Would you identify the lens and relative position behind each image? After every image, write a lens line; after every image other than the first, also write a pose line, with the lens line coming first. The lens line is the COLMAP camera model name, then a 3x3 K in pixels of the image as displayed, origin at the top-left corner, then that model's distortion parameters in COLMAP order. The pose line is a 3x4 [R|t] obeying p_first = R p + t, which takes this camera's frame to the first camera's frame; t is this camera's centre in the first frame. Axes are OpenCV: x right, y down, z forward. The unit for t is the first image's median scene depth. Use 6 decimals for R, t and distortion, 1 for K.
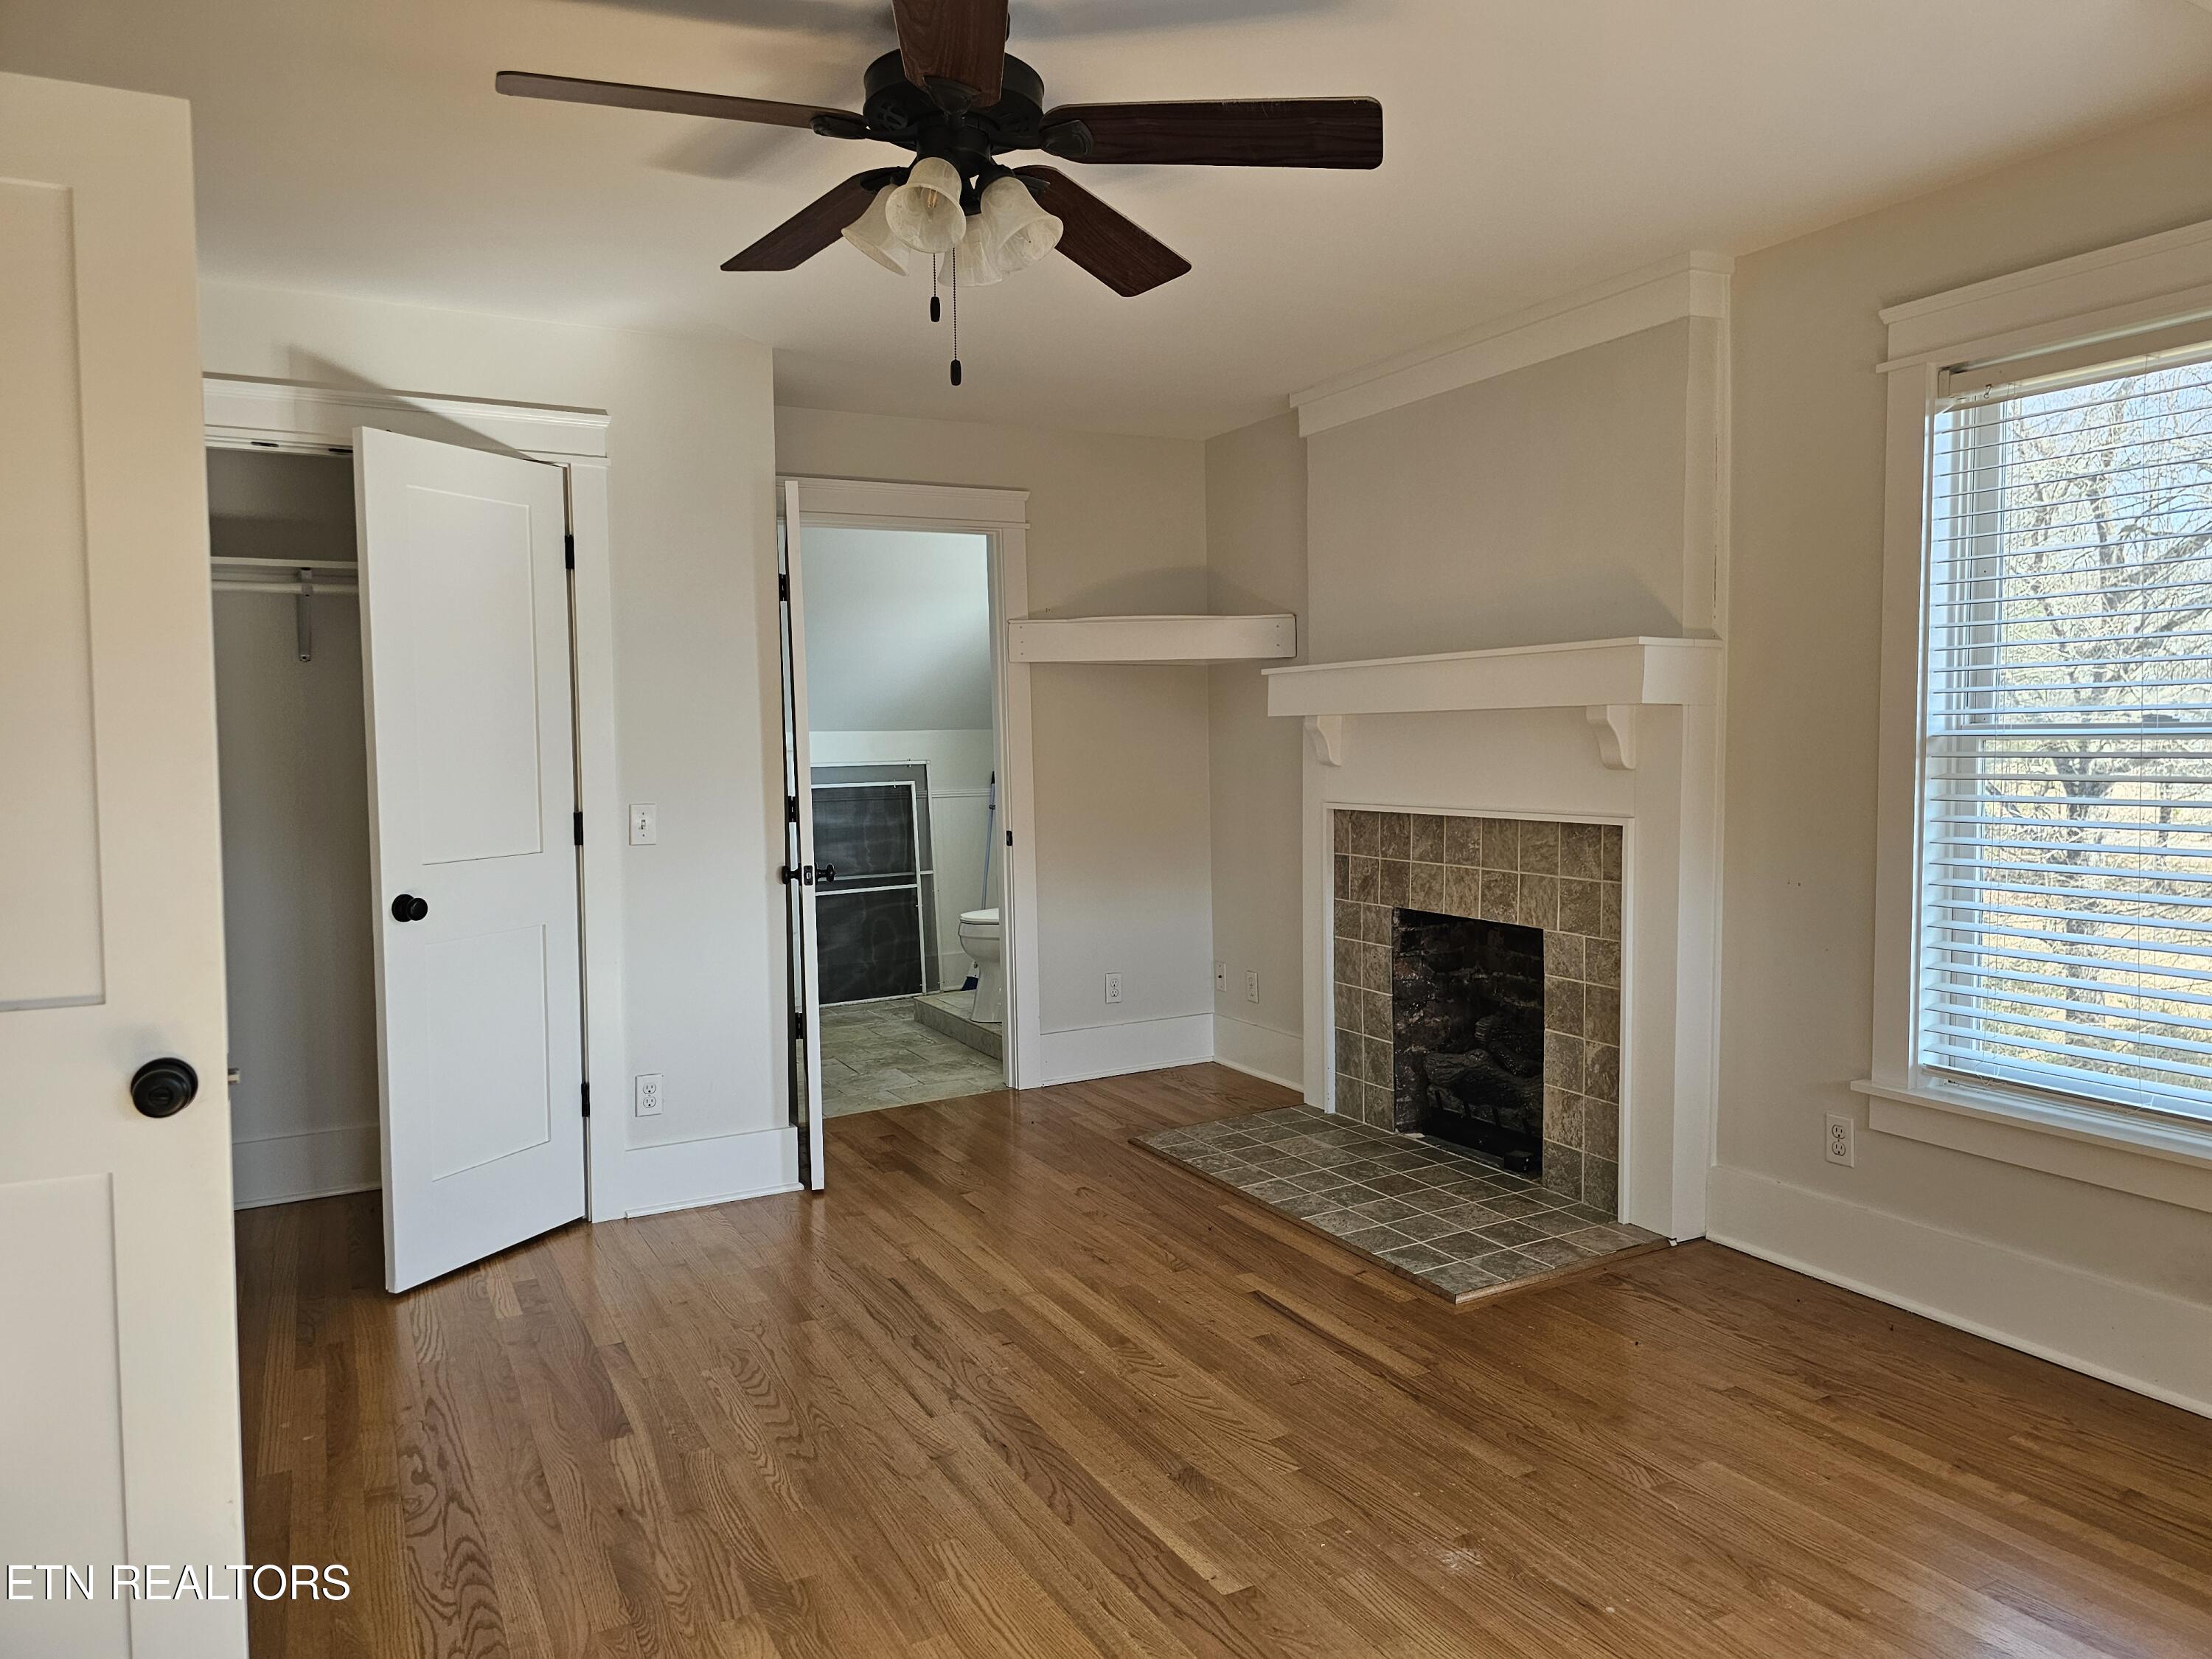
lens RADIAL K [[1473.0, 0, 1106.0], [0, 1473.0, 829.5], [0, 0, 1]] dist [0.068775, -0.067611]
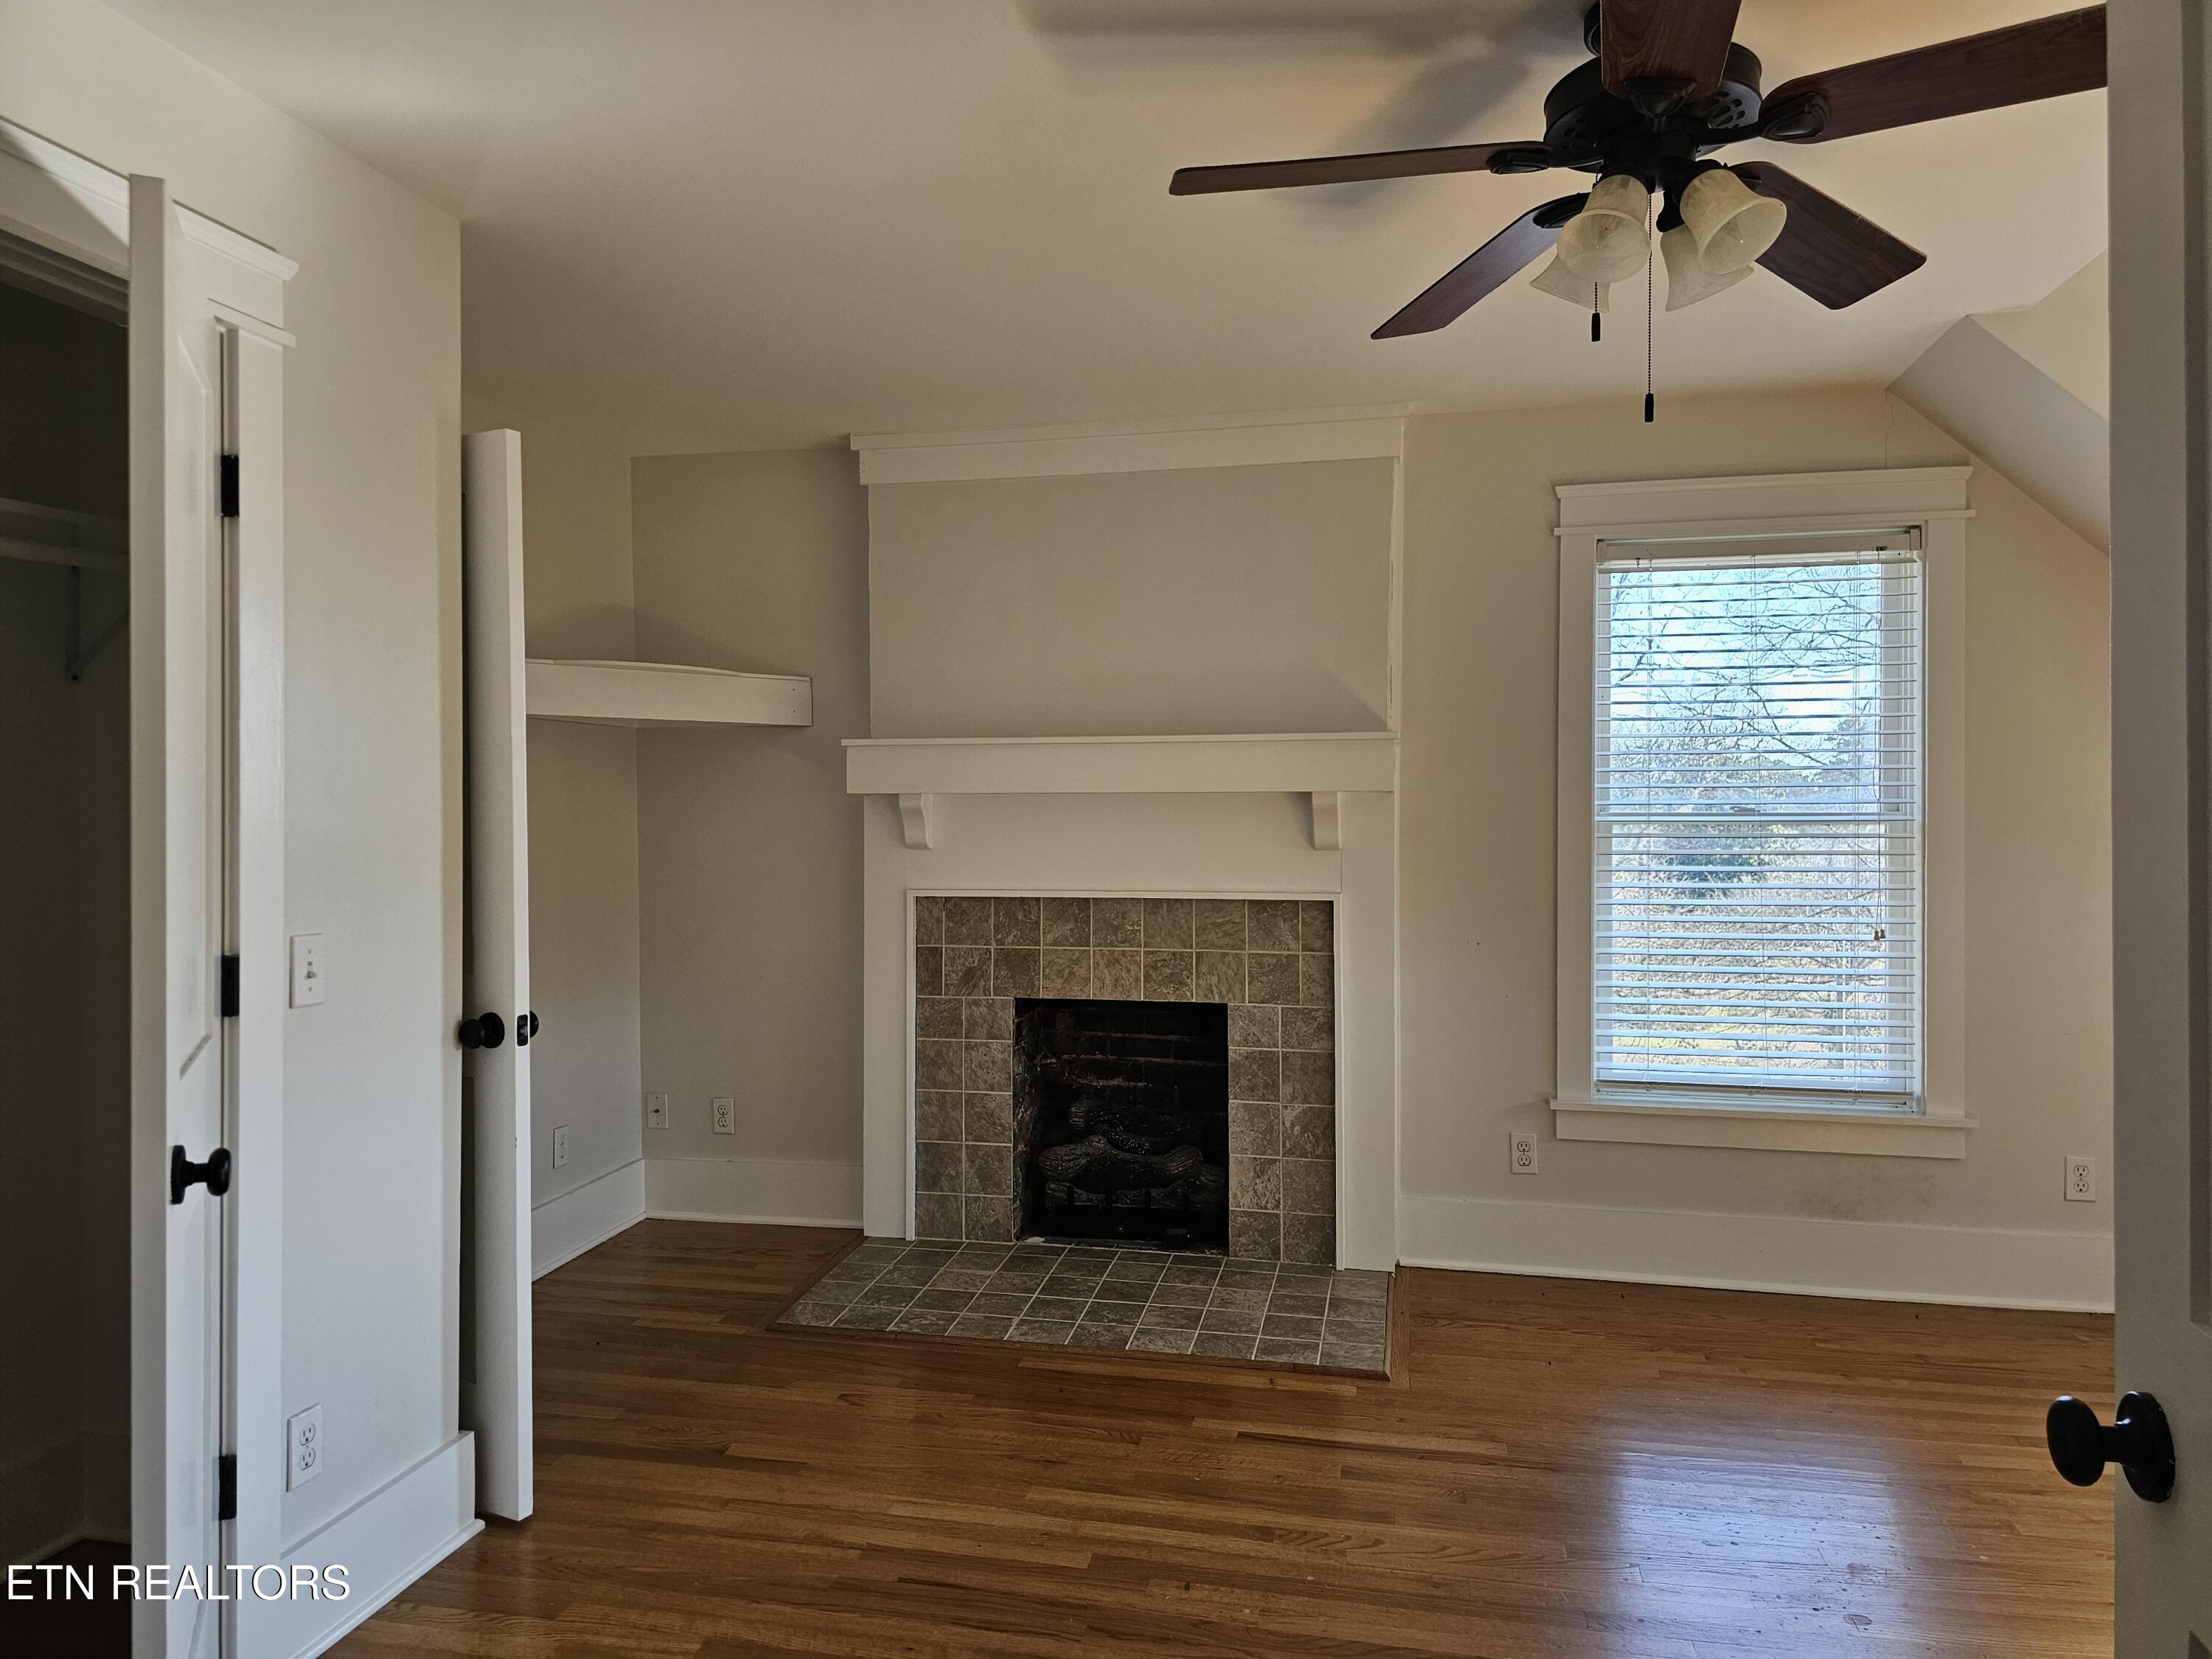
lens RADIAL K [[1480.0, 0, 1102.9], [0, 1480.0, 811.0], [0, 0, 1]] dist [0.078304, -0.078724]
pose [[0.654041, 0.006081, 0.756435, -0.548171], [0.042875, 0.998062, -0.045095, -0.024377], [-0.755243, 0.061927, 0.652513, 0.379013]]
